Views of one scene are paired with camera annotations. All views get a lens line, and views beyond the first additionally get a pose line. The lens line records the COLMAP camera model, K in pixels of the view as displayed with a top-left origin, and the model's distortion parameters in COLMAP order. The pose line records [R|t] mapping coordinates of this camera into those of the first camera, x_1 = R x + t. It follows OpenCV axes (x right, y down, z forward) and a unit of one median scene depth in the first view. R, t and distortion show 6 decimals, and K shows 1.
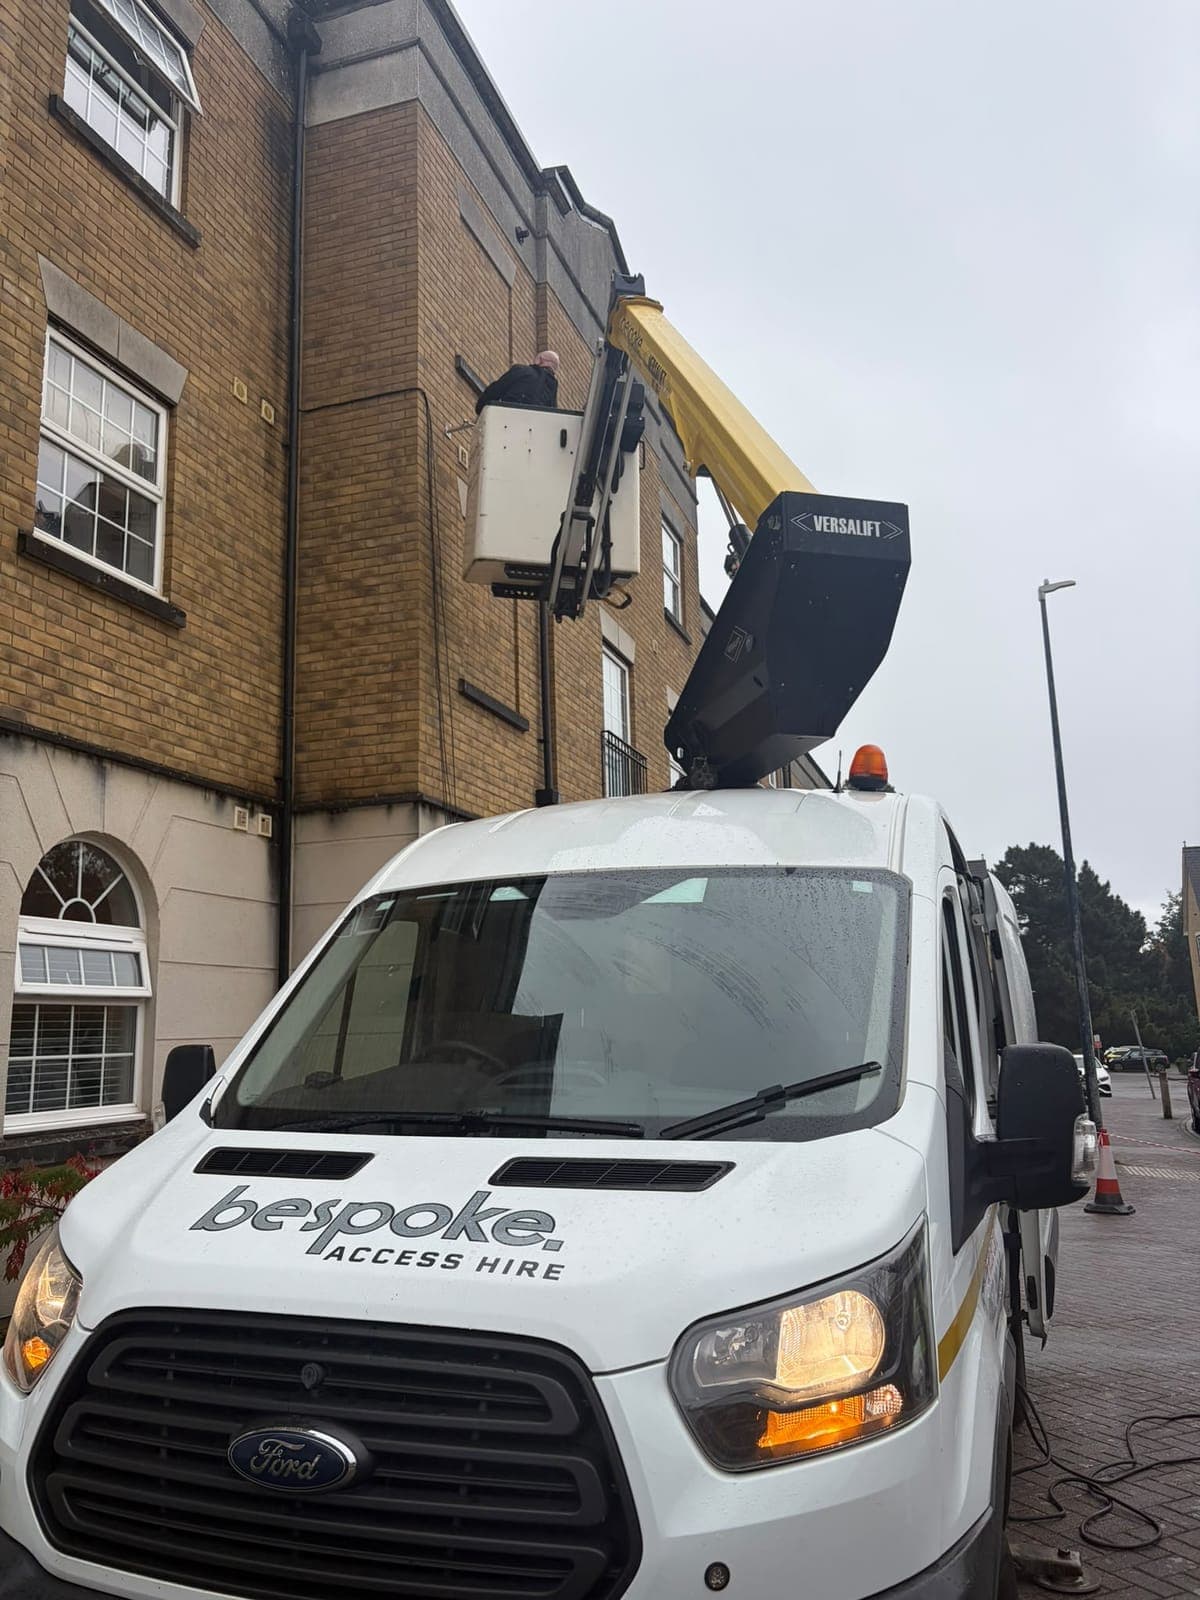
lens RADIAL K [[1196.7, 0, 600.3], [0, 1196.7, 806.3], [0, 0, 1]] dist [0.044257, -0.048460]
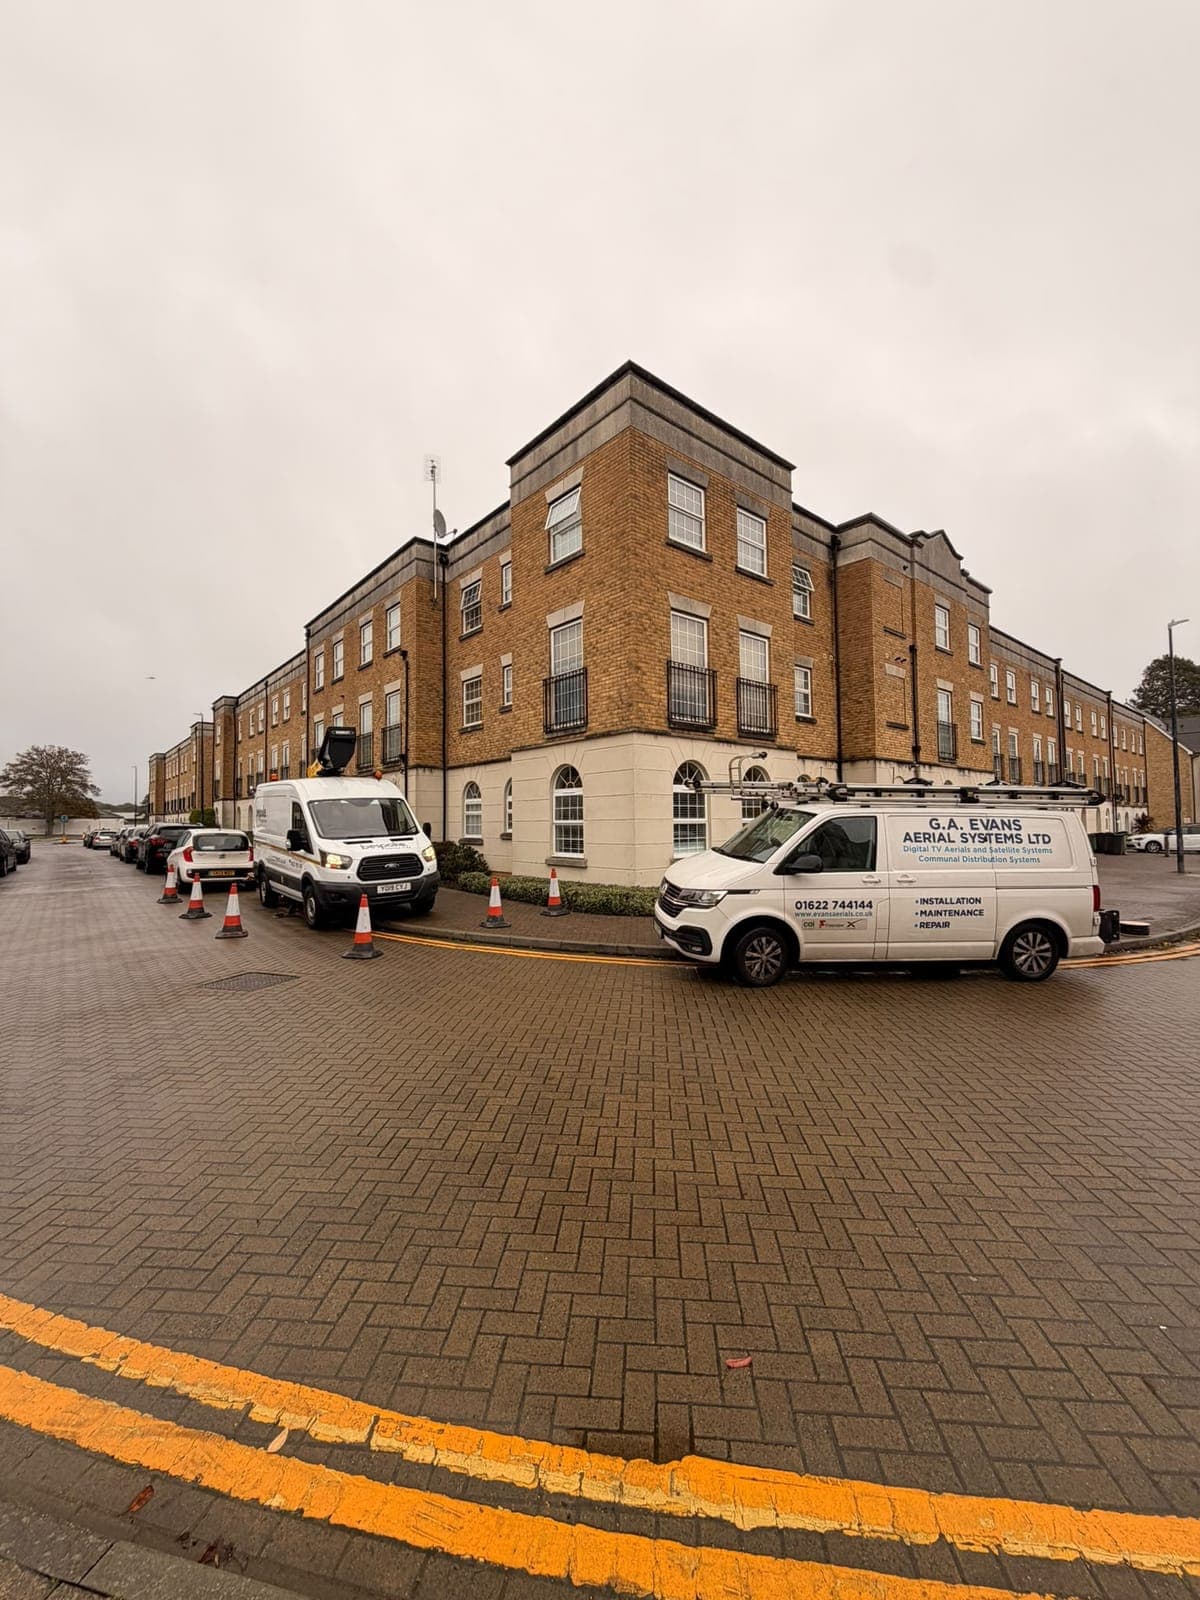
lens RADIAL K [[629.9, 0, 605.8], [0, 629.9, 795.5], [0, 0, 1]] dist [0.002407, -0.000756]
pose [[0.858464, -0.001366, -0.512872, 0.154529], [0.083381, 0.987064, 0.136938, -0.257978], [0.506051, -0.160320, 0.847473, -1.286941]]
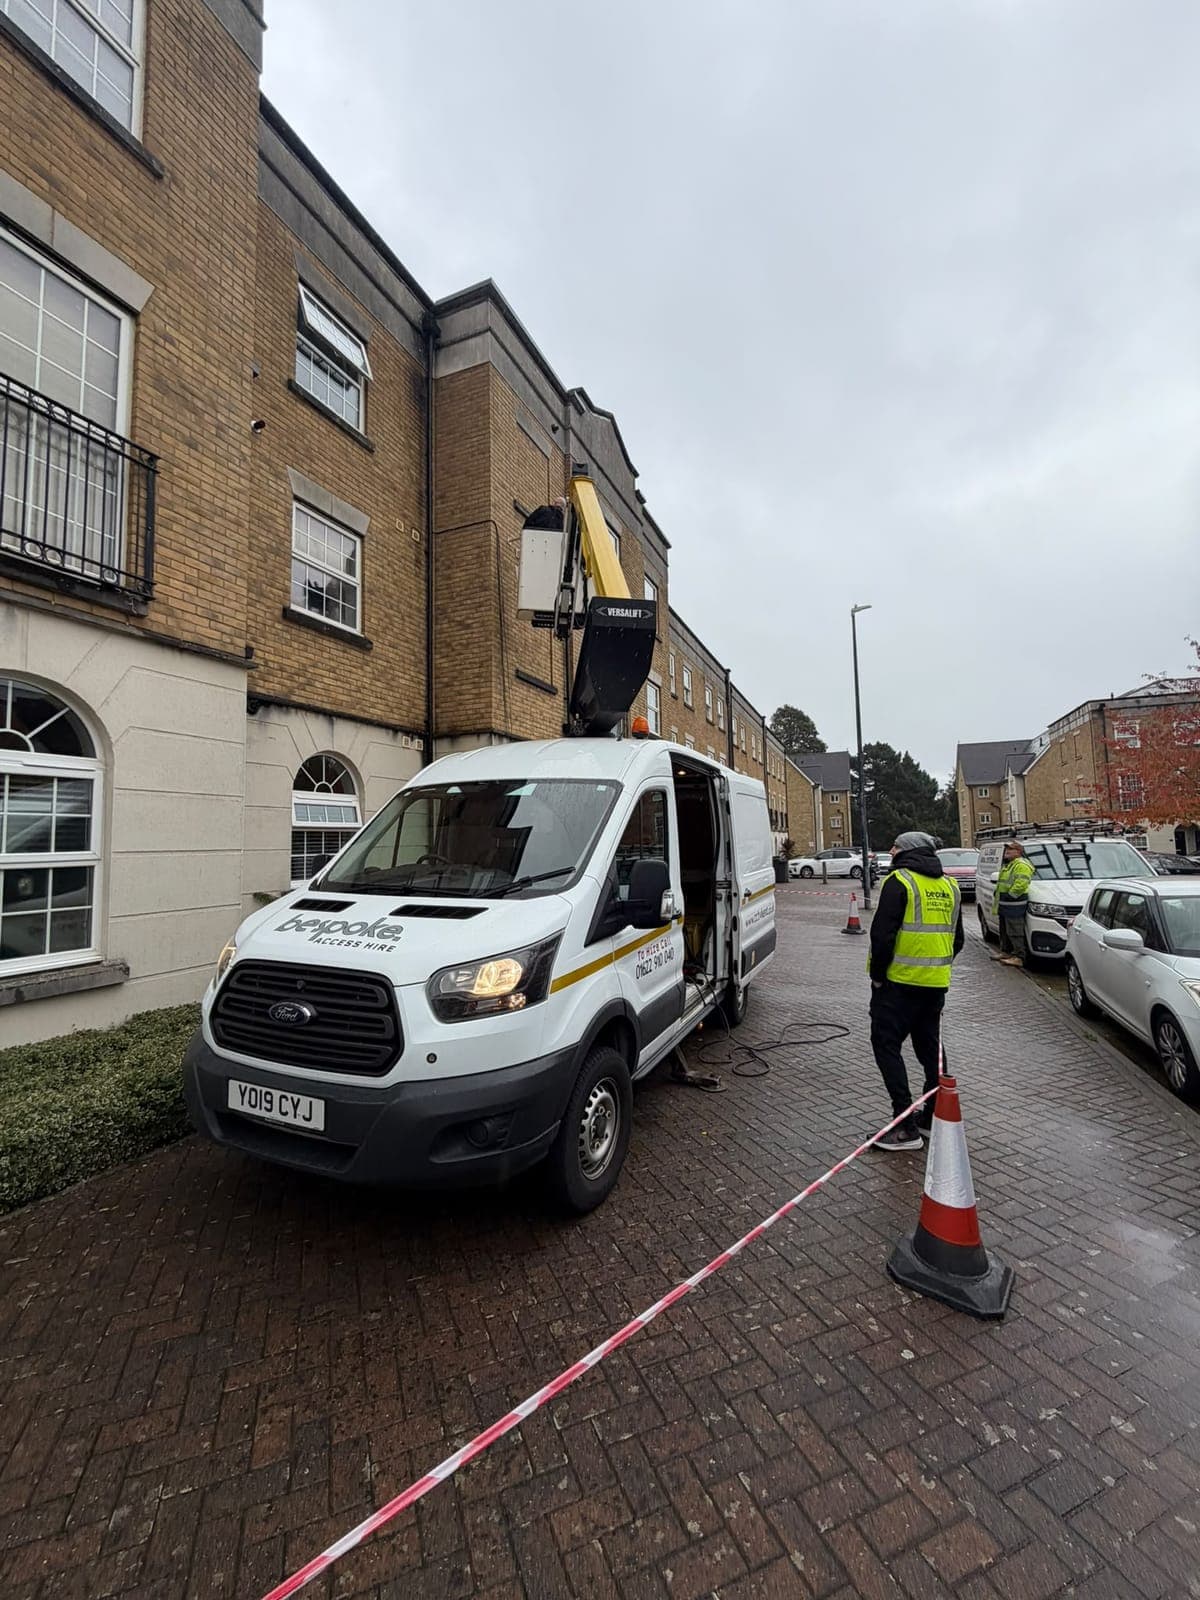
lens RADIAL K [[629.9, 0, 605.8], [0, 629.9, 795.5], [0, 0, 1]] dist [0.002407, -0.000756]
pose [[0.997377, 0.002018, -0.072356, 0.126321], [0.006338, 0.993337, 0.115075, -0.021576], [0.072107, -0.115232, 0.990718, -0.062670]]
